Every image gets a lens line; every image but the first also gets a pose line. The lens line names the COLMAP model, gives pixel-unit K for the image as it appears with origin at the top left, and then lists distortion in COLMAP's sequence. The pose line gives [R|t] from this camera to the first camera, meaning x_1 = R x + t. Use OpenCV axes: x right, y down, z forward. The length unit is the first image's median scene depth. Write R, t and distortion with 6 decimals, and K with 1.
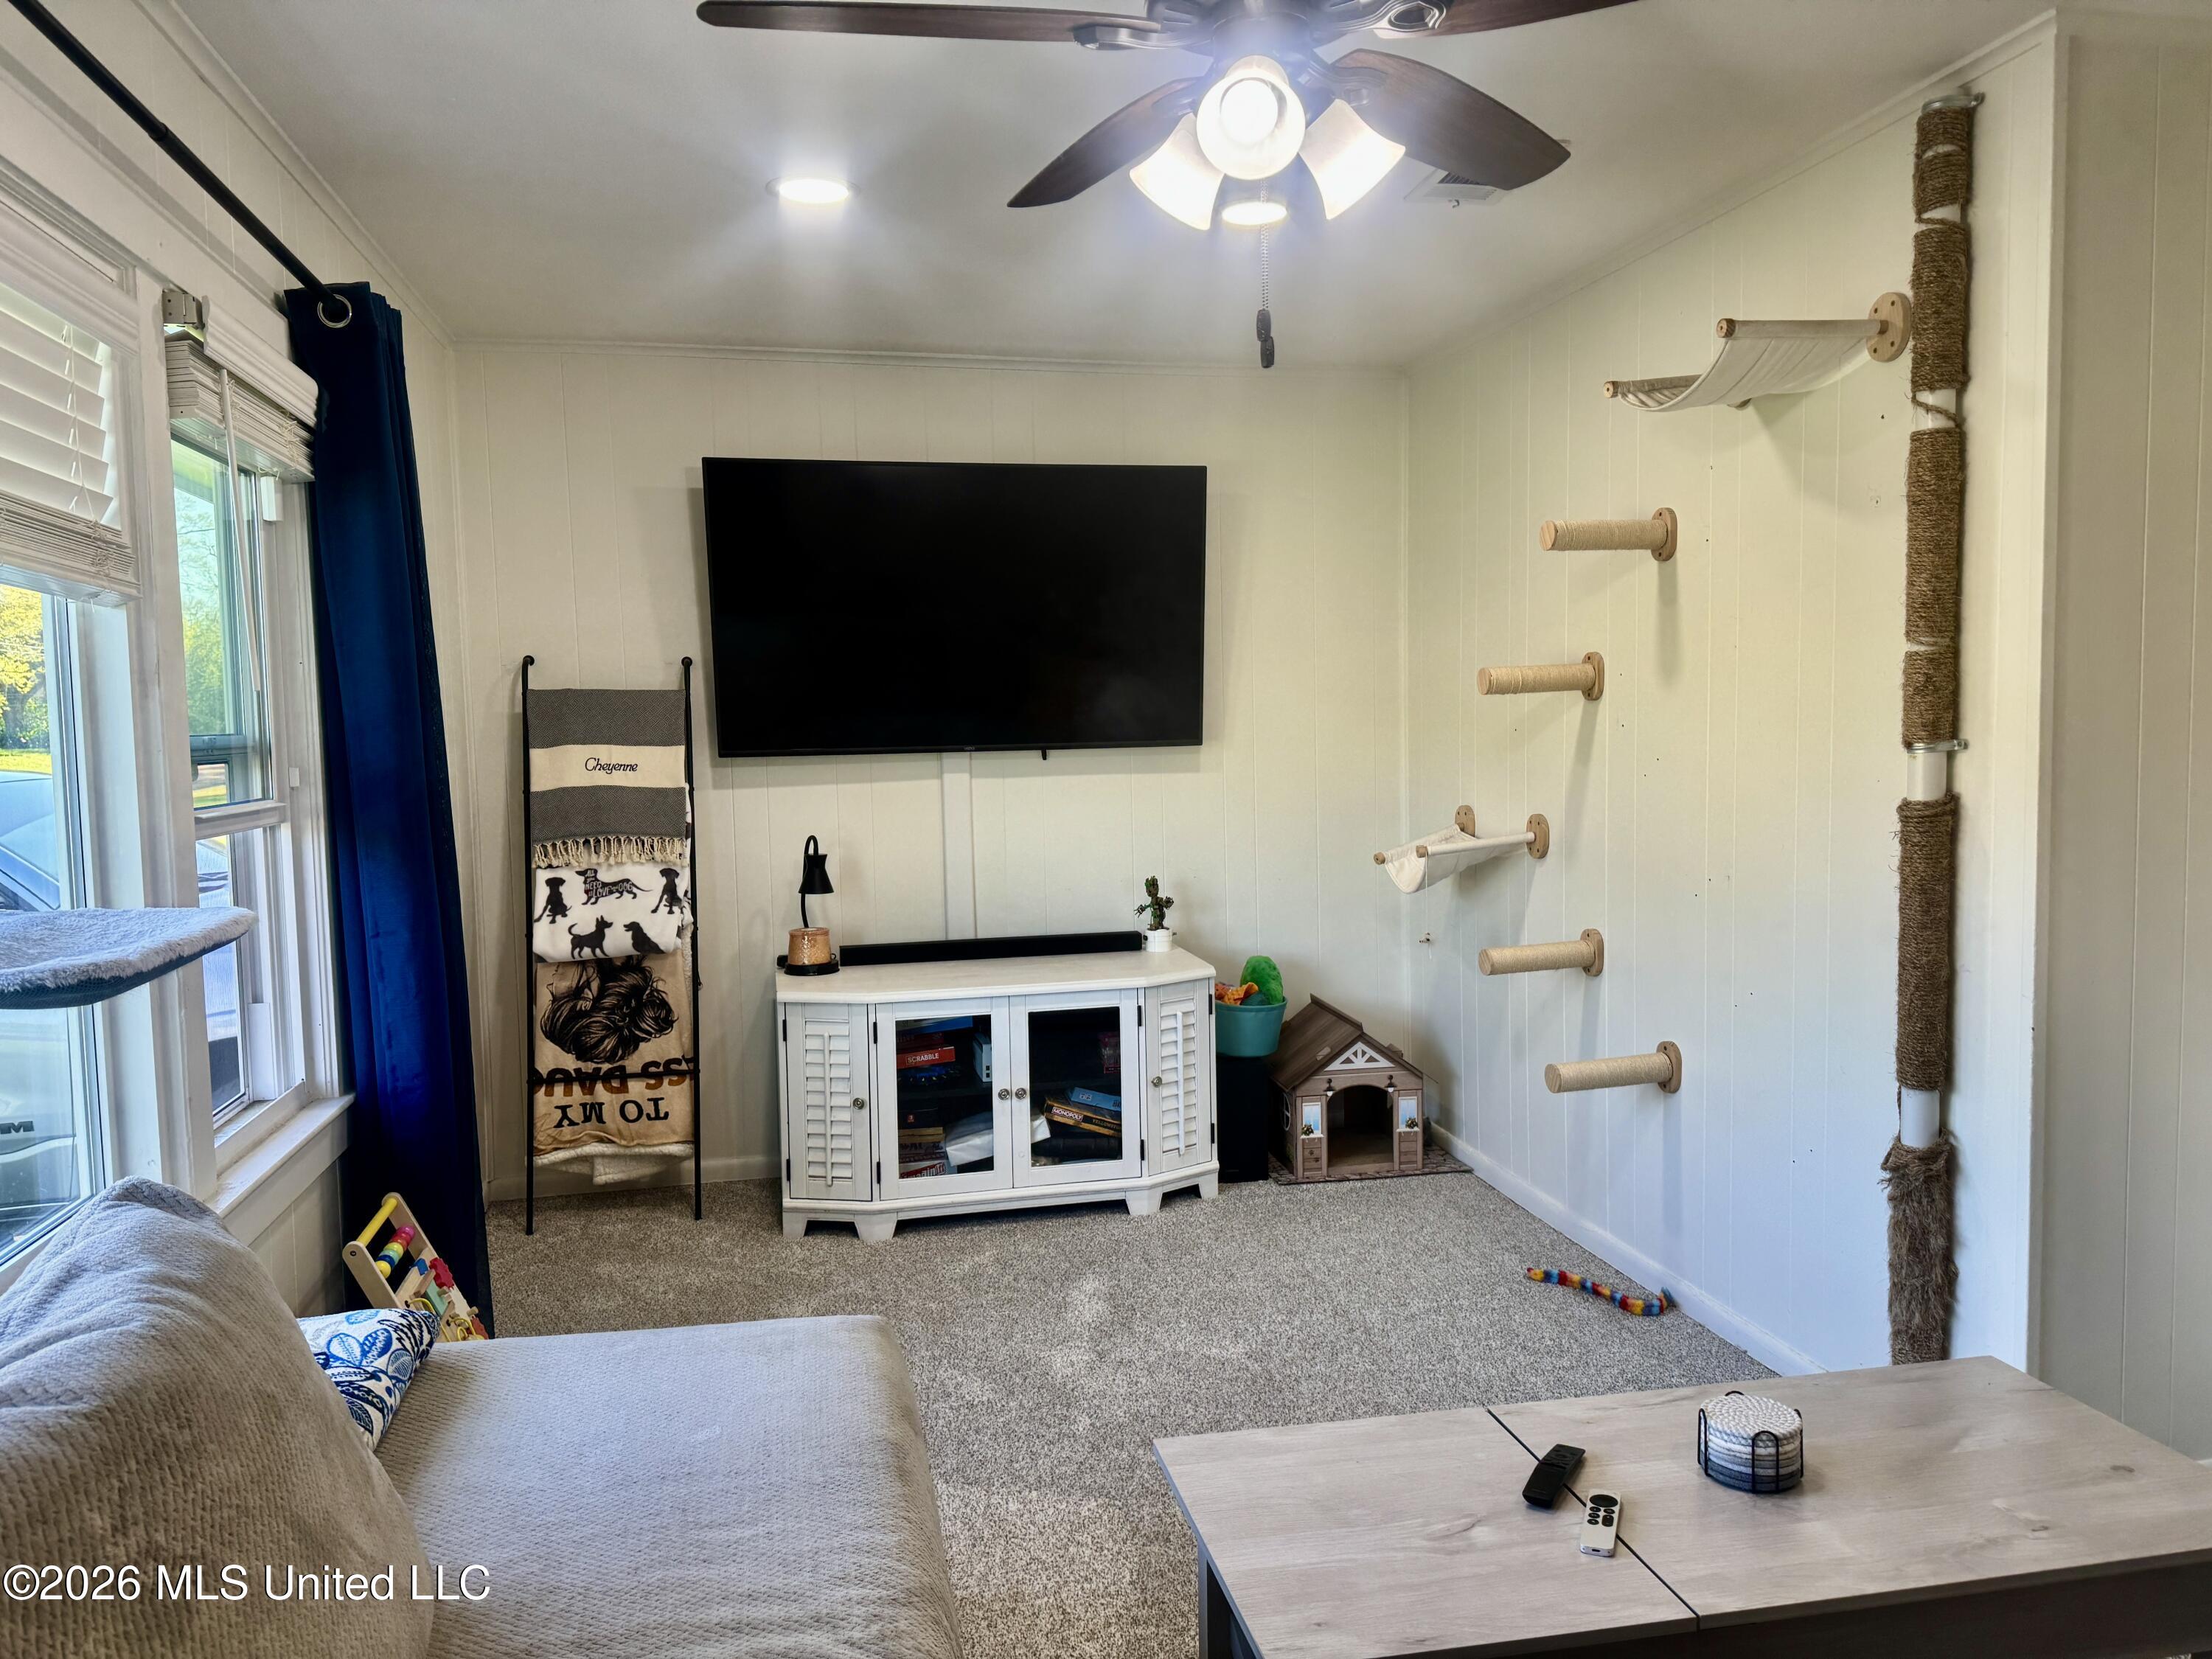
lens RADIAL K [[1563.0, 0, 1089.8], [0, 1563.0, 848.8], [0, 0, 1]] dist [0.116809, -0.206649]
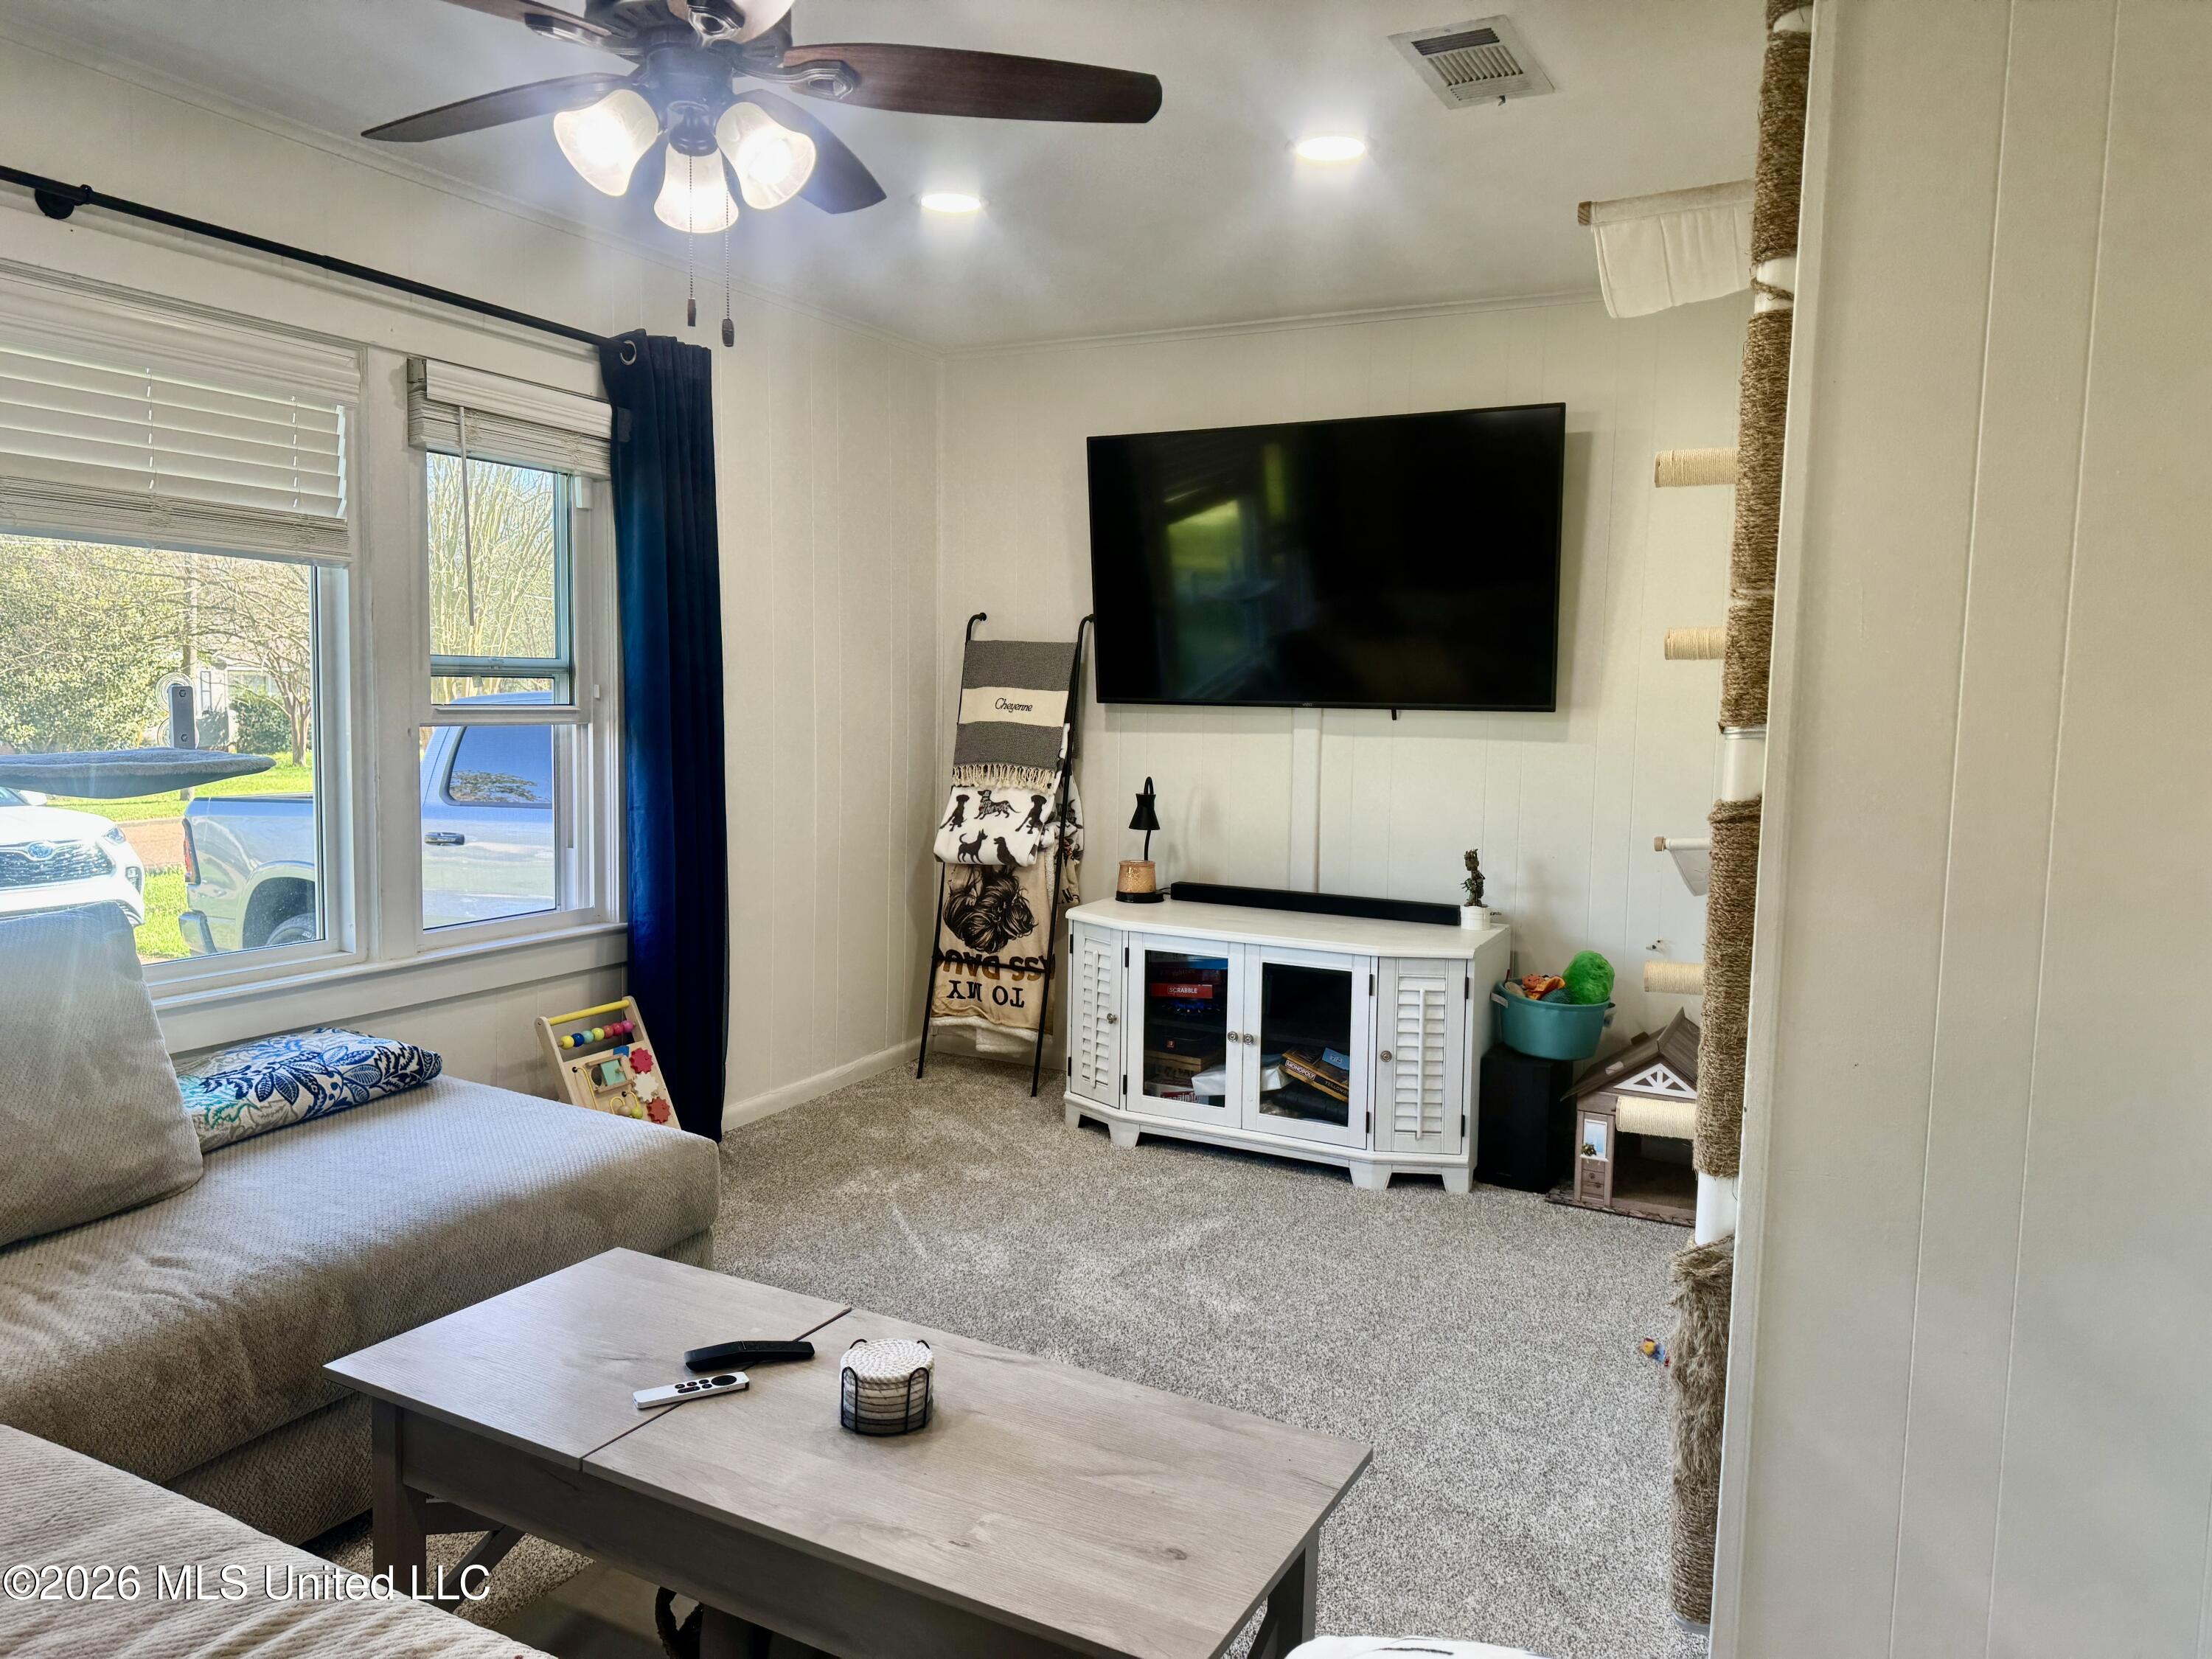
lens RADIAL K [[1563.0, 0, 1089.8], [0, 1563.0, 848.8], [0, 0, 1]] dist [0.116809, -0.206649]
pose [[0.756651, 0.103526, -0.645571, 0.517529], [-0.088064, 0.994524, 0.056269, -0.016809], [0.647861, 0.014275, 0.761625, 0.142220]]
